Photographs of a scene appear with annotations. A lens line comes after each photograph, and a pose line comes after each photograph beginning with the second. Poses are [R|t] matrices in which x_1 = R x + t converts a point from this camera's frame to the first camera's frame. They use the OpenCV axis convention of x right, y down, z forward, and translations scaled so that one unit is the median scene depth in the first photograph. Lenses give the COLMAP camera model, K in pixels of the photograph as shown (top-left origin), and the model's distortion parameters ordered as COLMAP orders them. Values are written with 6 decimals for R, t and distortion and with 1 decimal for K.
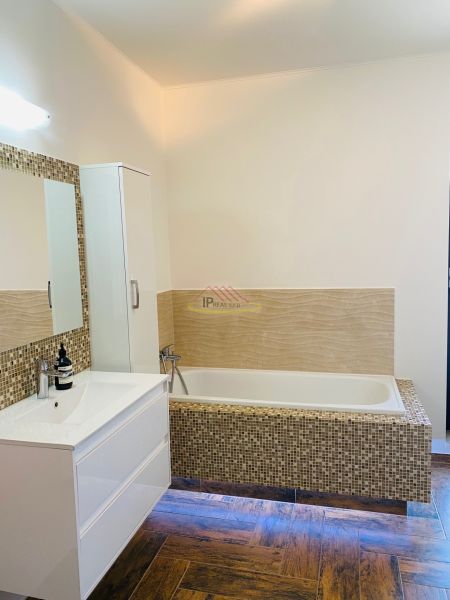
lens RADIAL K [[449.4, 0, 223.3], [0, 449.4, 300.7], [0, 0, 1]] dist [0.013109, -0.016159]
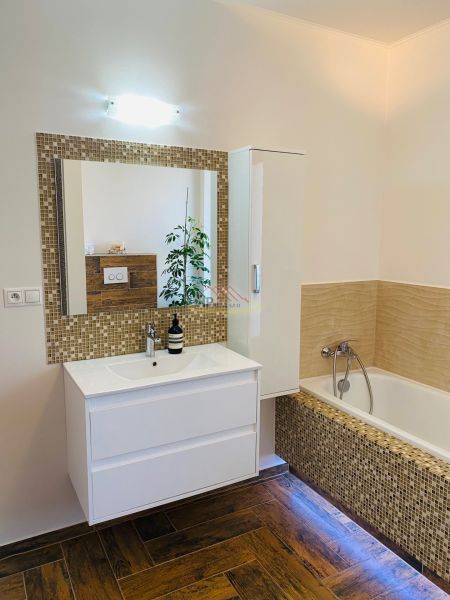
lens RADIAL K [[449.4, 0, 224.2], [0, 449.4, 298.1], [0, 0, 1]] dist [0.013109, -0.016159]
pose [[0.704699, 0.145796, -0.694365, 0.414687], [-0.114904, 0.989192, 0.091087, -0.050832], [0.700140, 0.015596, 0.713835, 0.222039]]
